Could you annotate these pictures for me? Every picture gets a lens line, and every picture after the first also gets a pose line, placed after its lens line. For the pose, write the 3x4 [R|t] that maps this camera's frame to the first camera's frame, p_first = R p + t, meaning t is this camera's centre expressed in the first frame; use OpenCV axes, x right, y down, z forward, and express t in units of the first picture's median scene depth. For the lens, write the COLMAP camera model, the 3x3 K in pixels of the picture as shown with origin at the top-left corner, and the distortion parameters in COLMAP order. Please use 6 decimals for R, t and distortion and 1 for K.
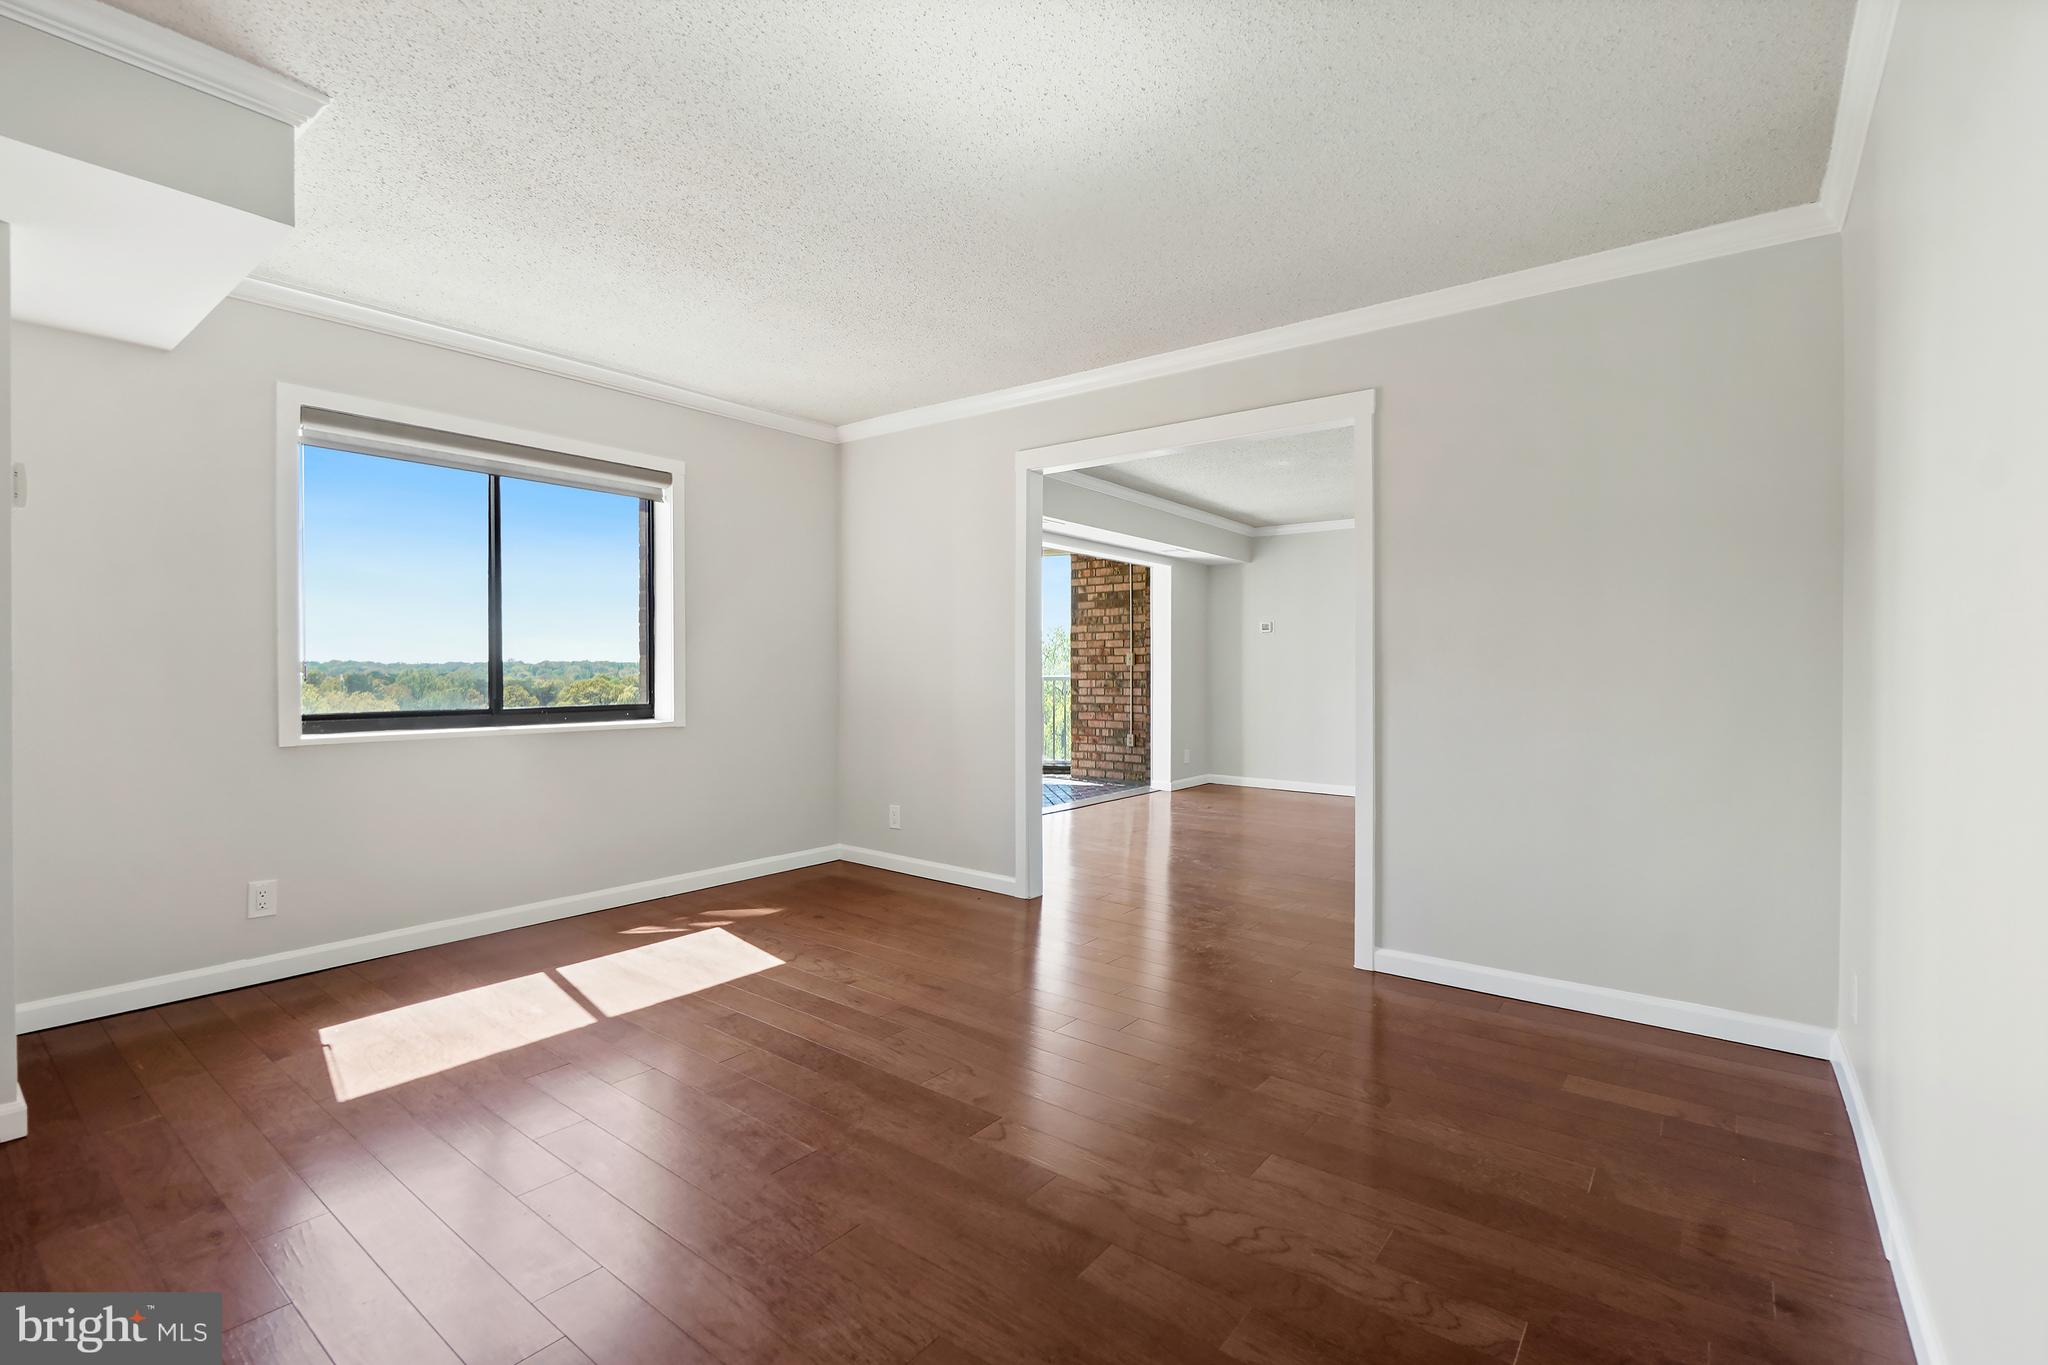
lens RADIAL K [[900.9, 0, 1024.0], [0, 900.9, 682.5], [0, 0, 1]] dist [0.001158, 0.000150]
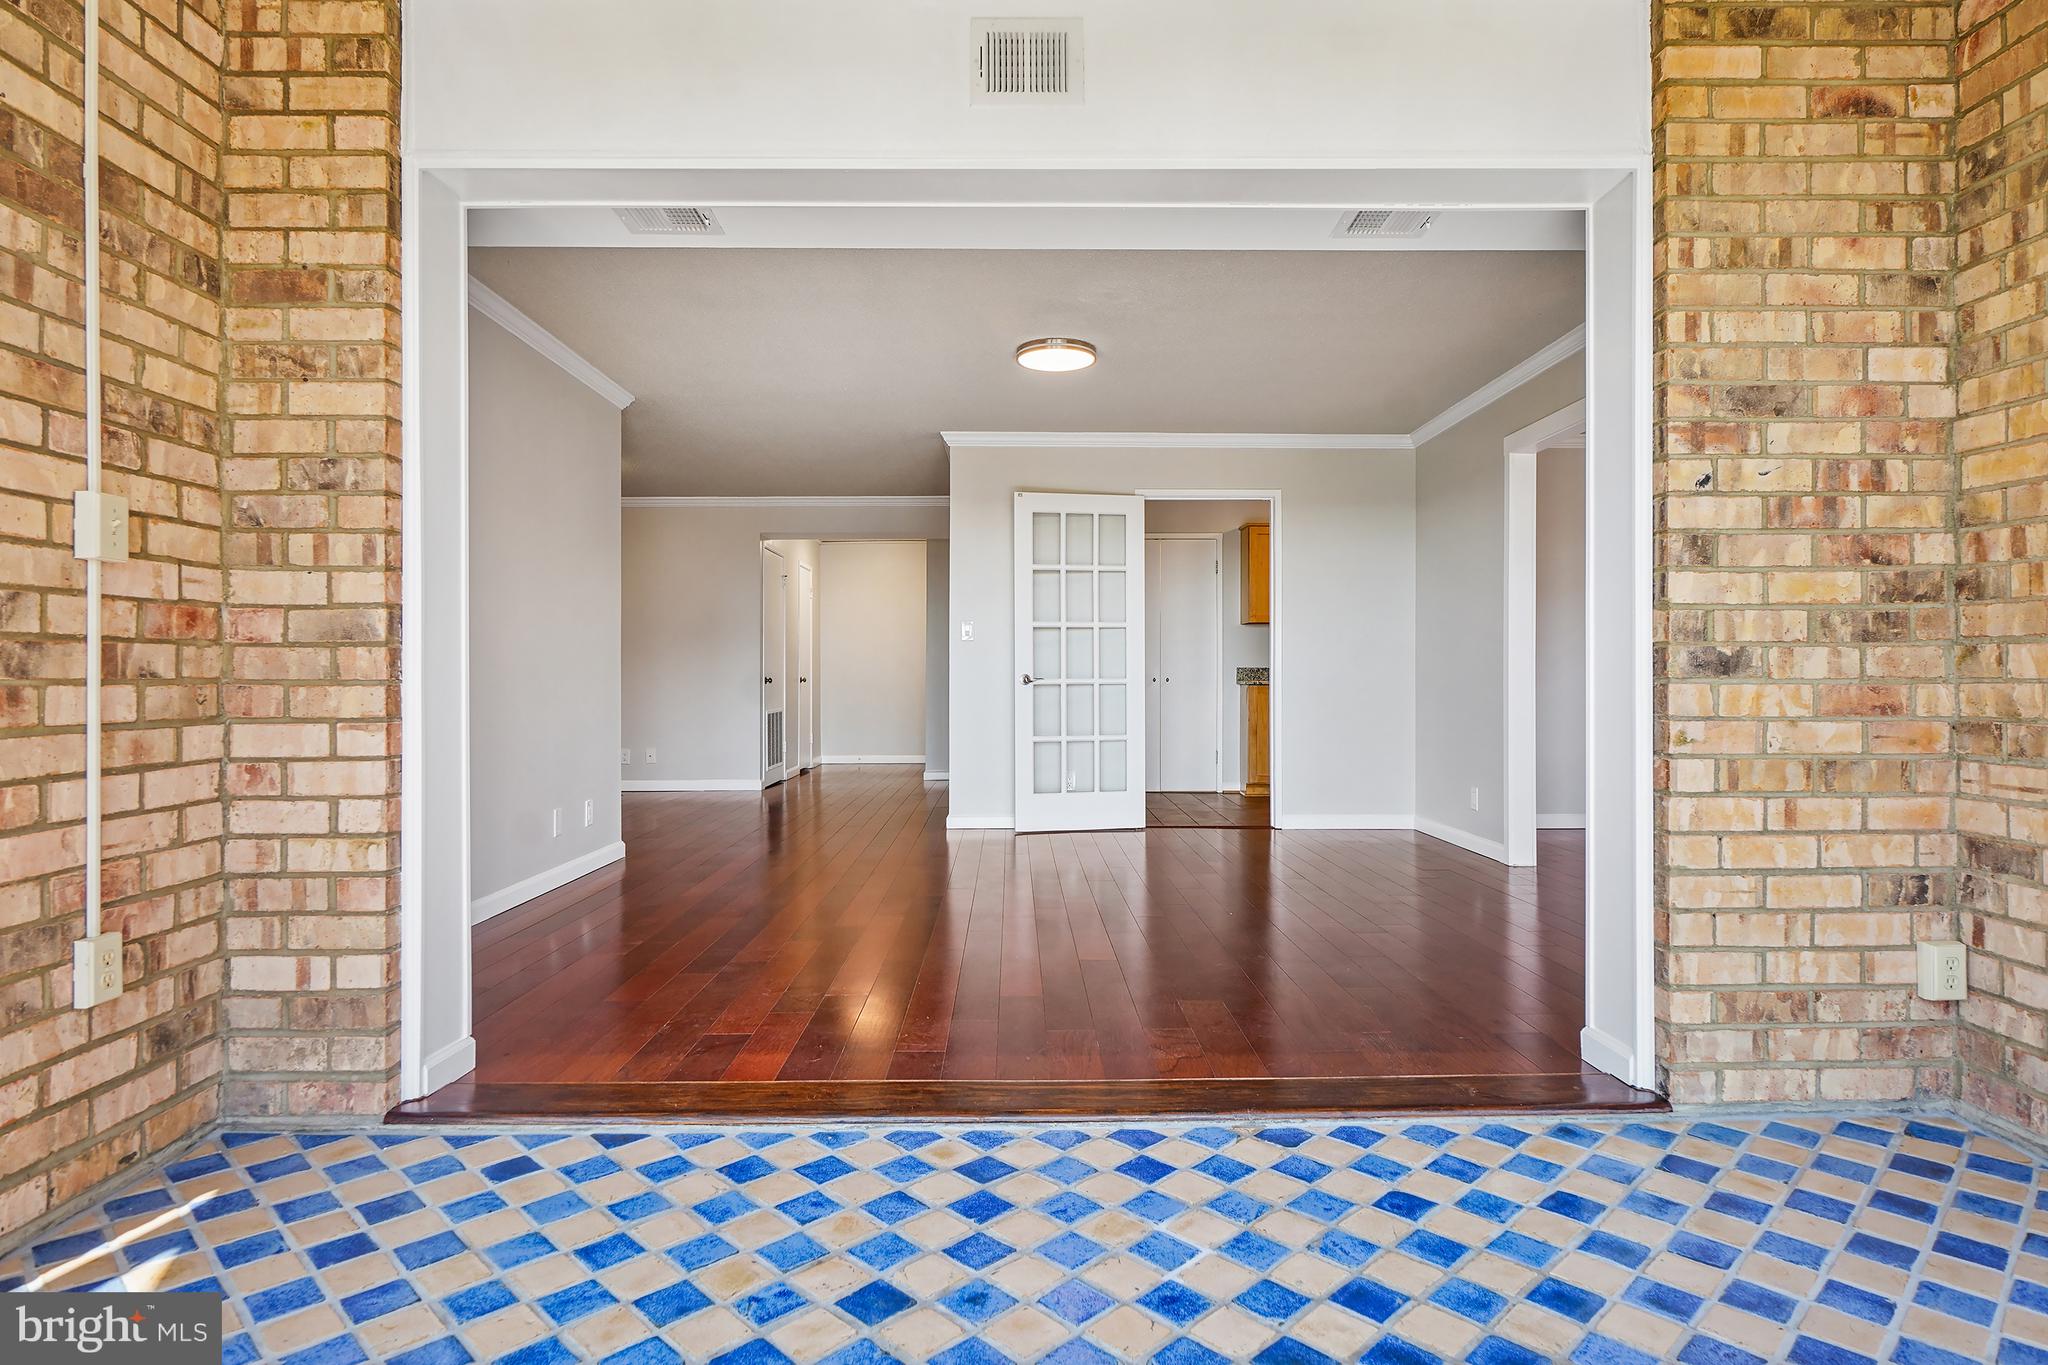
lens RADIAL K [[1062.3, 0, 1024.0], [0, 1062.3, 682.5], [0, 0, 1]] dist [0.000166, 0.000031]
pose [[-0.621990, -0.000106, 0.783025, -0.167870], [0.009569, 0.999924, 0.007736, 0.005712], [-0.782967, 0.012304, -0.621942, 0.981440]]
